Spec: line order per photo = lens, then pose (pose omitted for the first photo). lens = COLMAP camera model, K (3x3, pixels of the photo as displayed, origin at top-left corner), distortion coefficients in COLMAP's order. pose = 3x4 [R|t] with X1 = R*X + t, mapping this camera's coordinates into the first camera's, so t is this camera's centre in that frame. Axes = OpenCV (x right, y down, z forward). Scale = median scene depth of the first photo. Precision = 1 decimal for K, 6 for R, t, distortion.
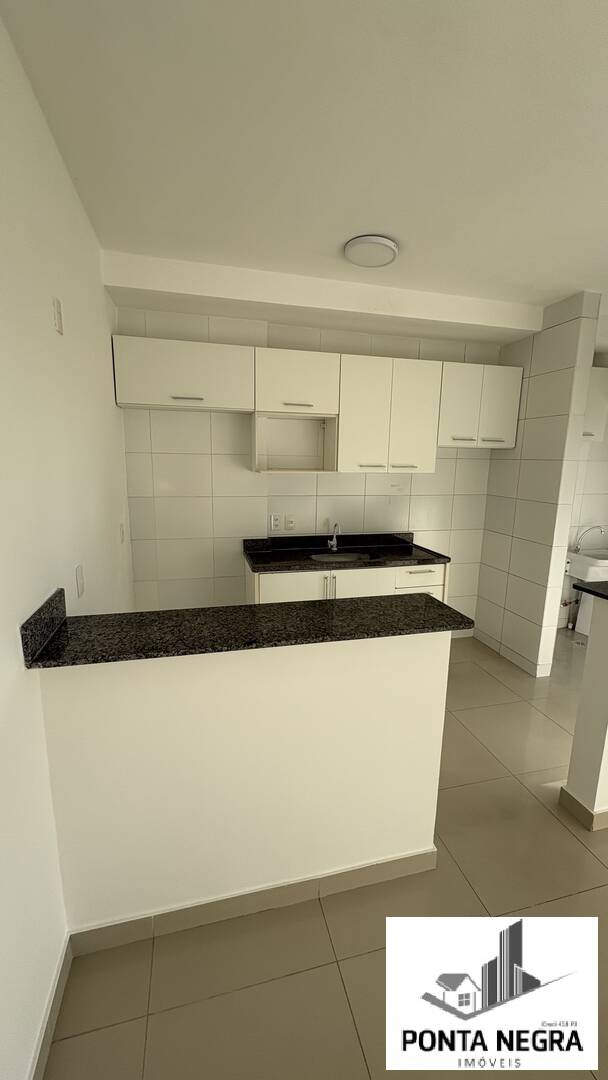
lens RADIAL K [[431.1, 0, 296.9], [0, 431.1, 533.8], [0, 0, 1]] dist [0.000795, -0.000380]
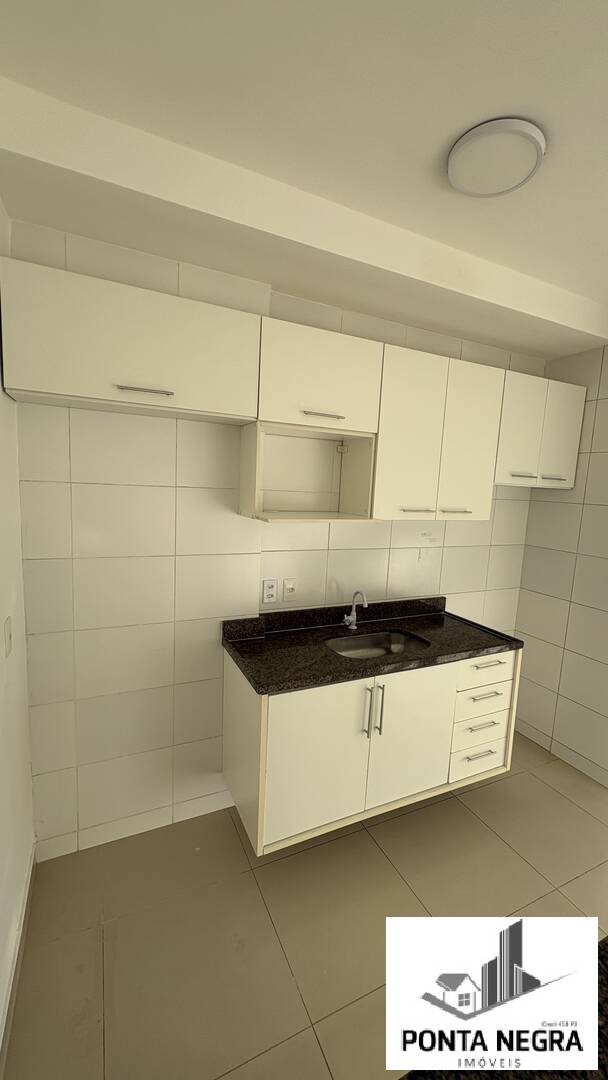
lens RADIAL K [[431.1, 0, 298.7], [0, 431.1, 534.4], [0, 0, 1]] dist [0.000795, -0.000380]
pose [[0.979664, 0.006822, 0.200530, -0.146688], [0.003024, 0.998806, -0.048754, -0.085101], [-0.200623, 0.048369, 0.978474, 0.362911]]
